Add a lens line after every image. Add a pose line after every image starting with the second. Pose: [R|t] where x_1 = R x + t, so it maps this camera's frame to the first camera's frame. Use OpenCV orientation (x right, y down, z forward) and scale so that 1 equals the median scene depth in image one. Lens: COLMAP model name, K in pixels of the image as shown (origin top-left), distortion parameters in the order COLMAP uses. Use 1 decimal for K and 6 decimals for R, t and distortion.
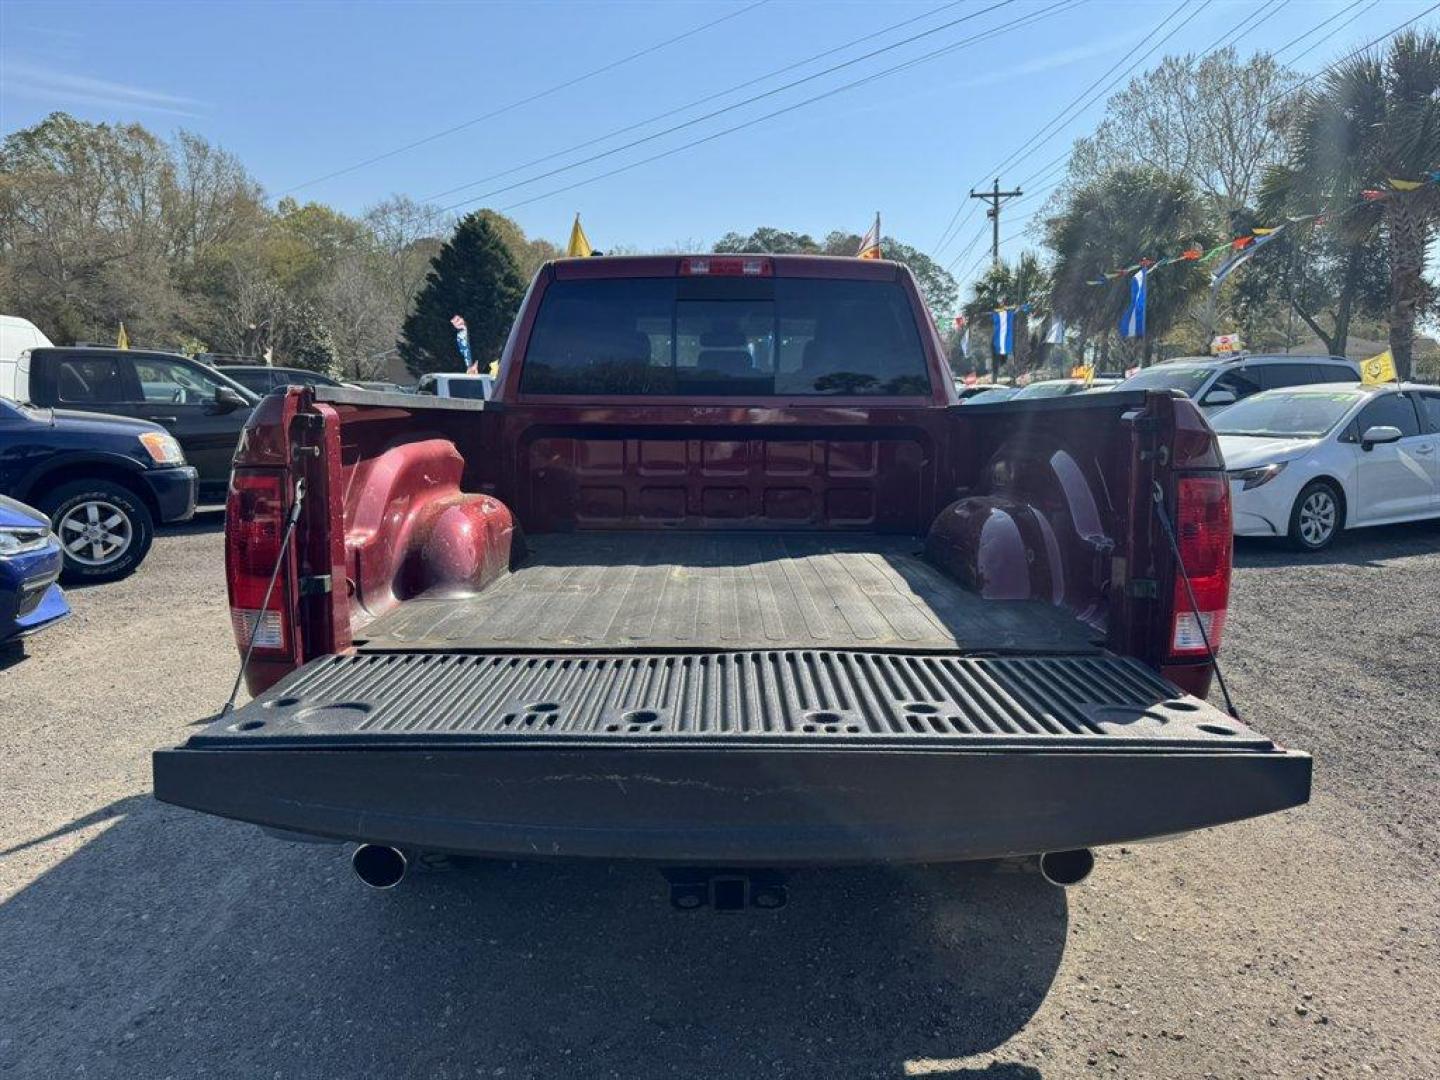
lens RADIAL K [[1024.3, 0, 706.4], [0, 1024.3, 540.5], [0, 0, 1]] dist [0.006759, -0.014624]
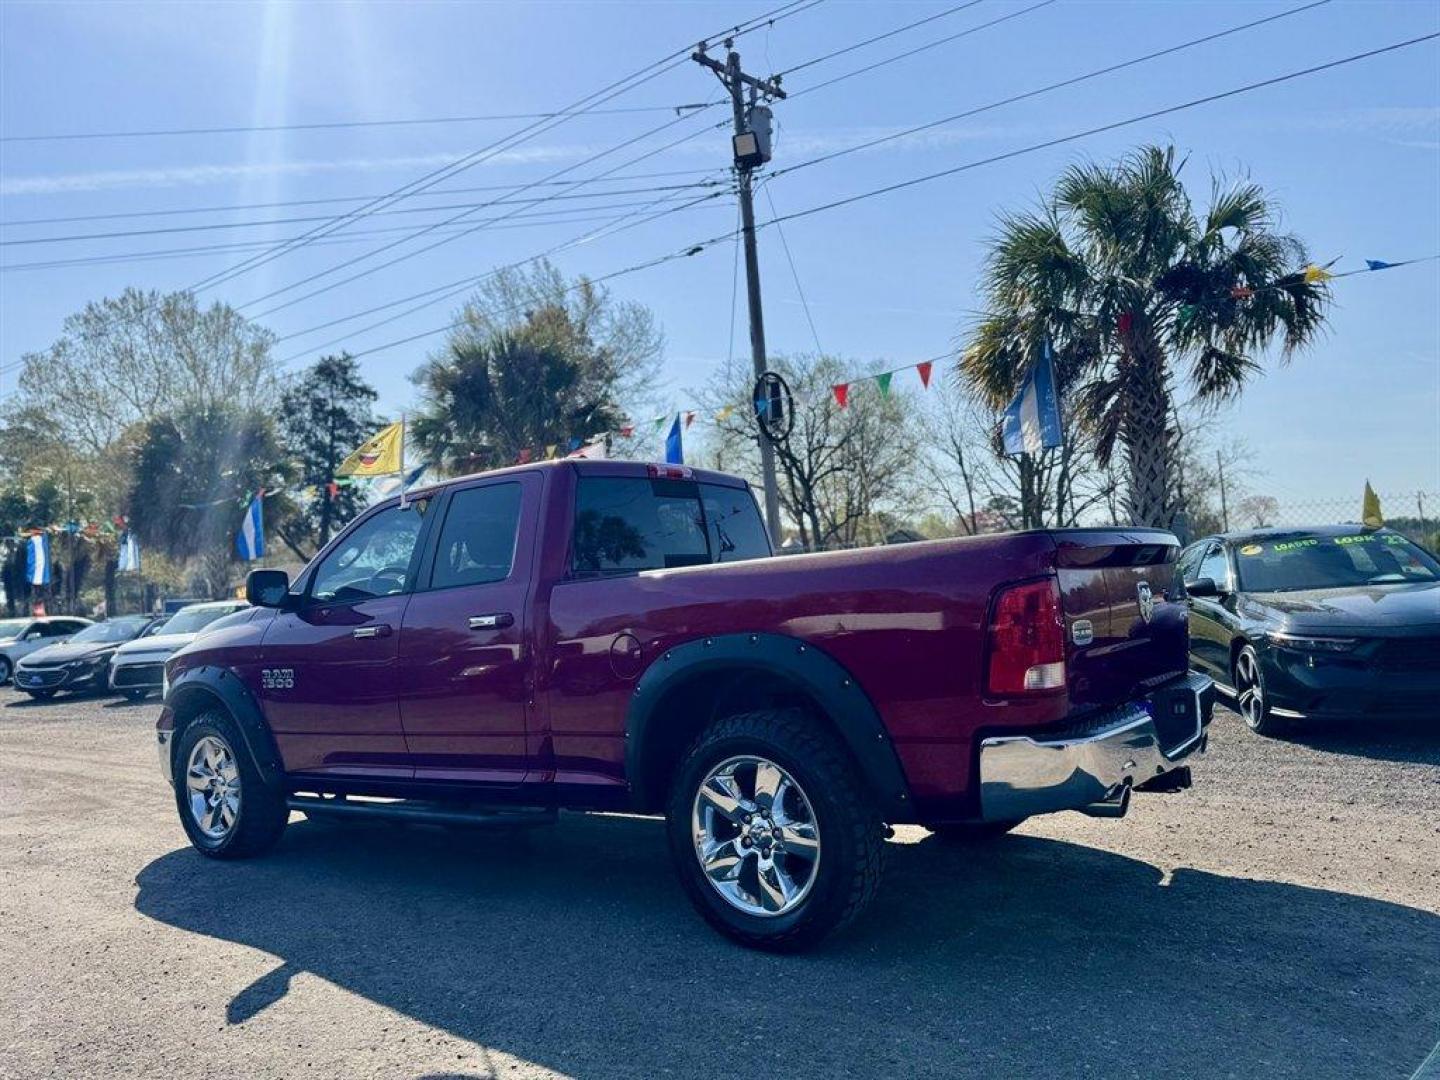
lens RADIAL K [[1070.6, 0, 728.3], [0, 1070.6, 535.5], [0, 0, 1]] dist [-0.013711, -0.001171]
pose [[0.563875, 0.015465, 0.825715, -0.285014], [0.170863, 0.976008, -0.134962, 0.002050], [-0.807992, 0.217186, 0.547704, 0.062520]]
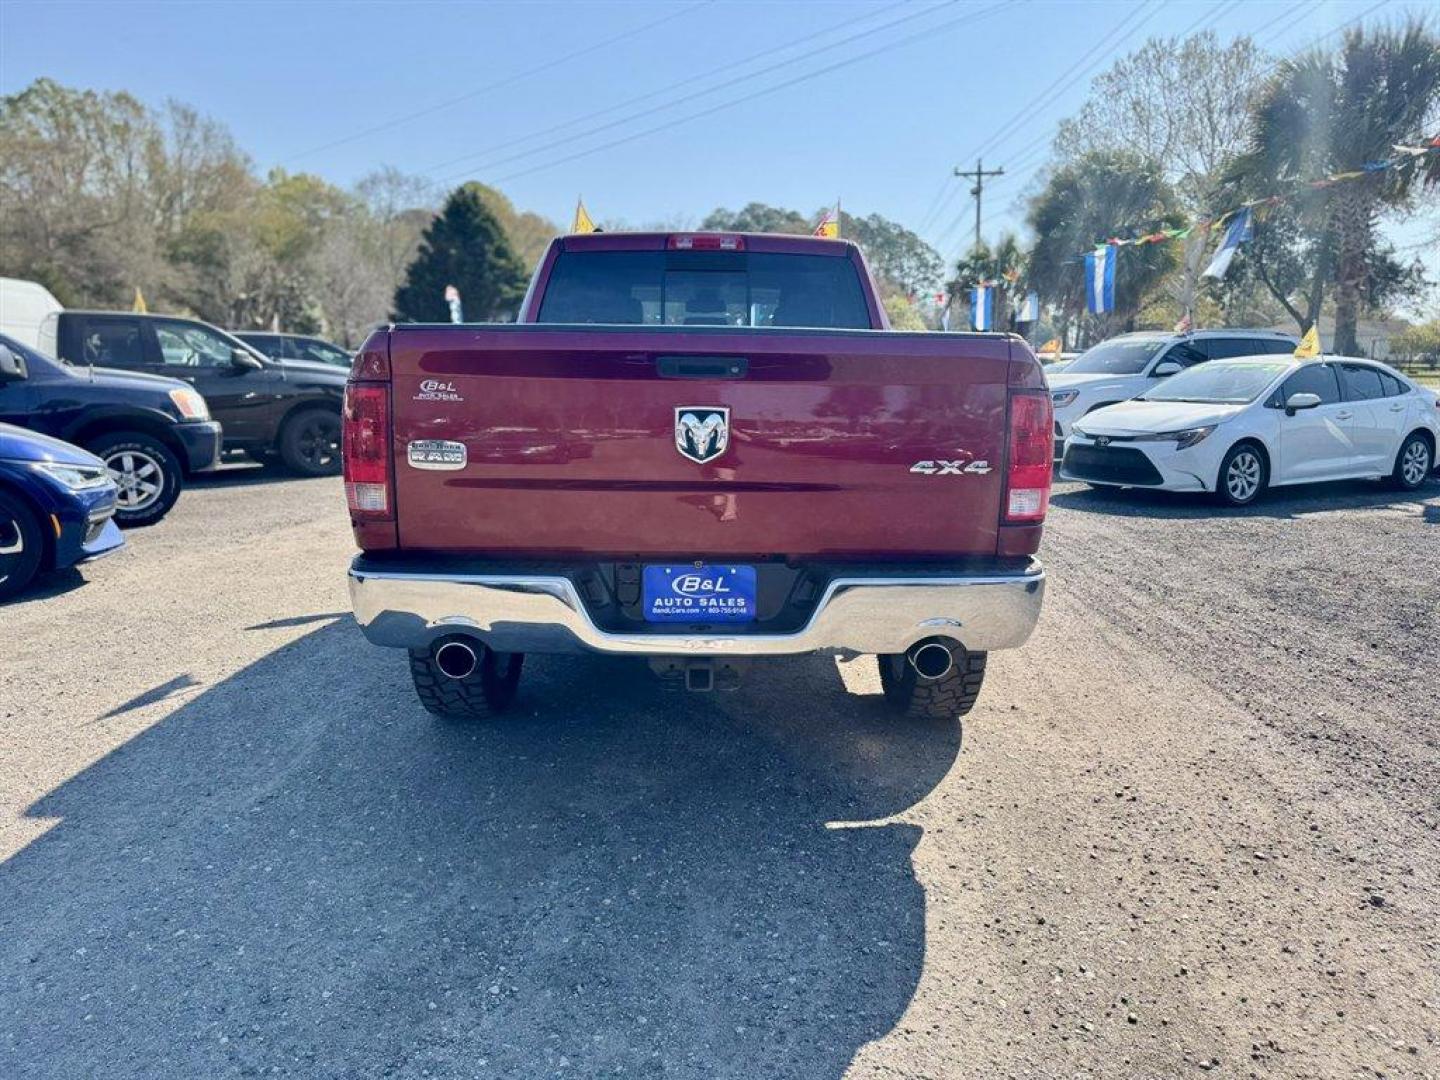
lens RADIAL K [[1024.3, 0, 713.3], [0, 1024.3, 535.7], [0, 0, 1]] dist [0.006759, -0.014624]
pose [[0.999799, 0.005678, 0.019229, 0.001775], [-0.006036, 0.999808, 0.018632, 0.014907], [-0.019119, -0.018744, 0.999641, -0.057111]]
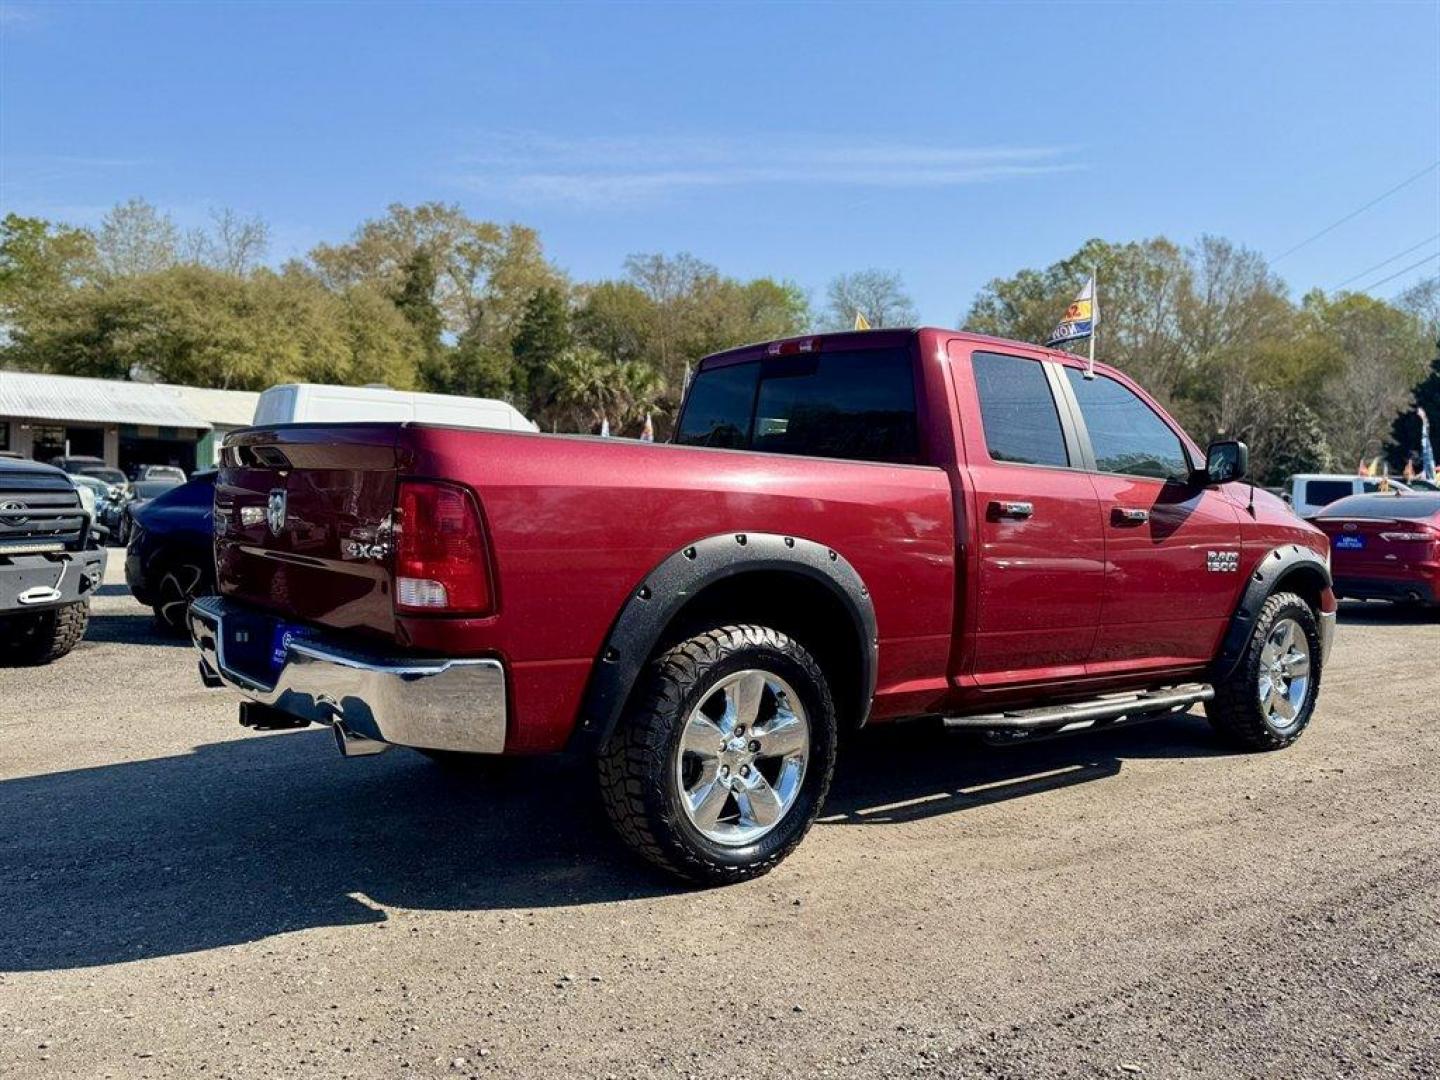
lens RADIAL K [[1151.2, 0, 712.4], [0, 1151.2, 525.9], [0, 0, 1]] dist [-0.014729, 0.011196]
pose [[0.612837, 0.028554, -0.789694, 0.269142], [-0.129450, 0.989474, -0.064681, 0.006343], [0.779535, 0.141864, 0.610082, 0.050847]]
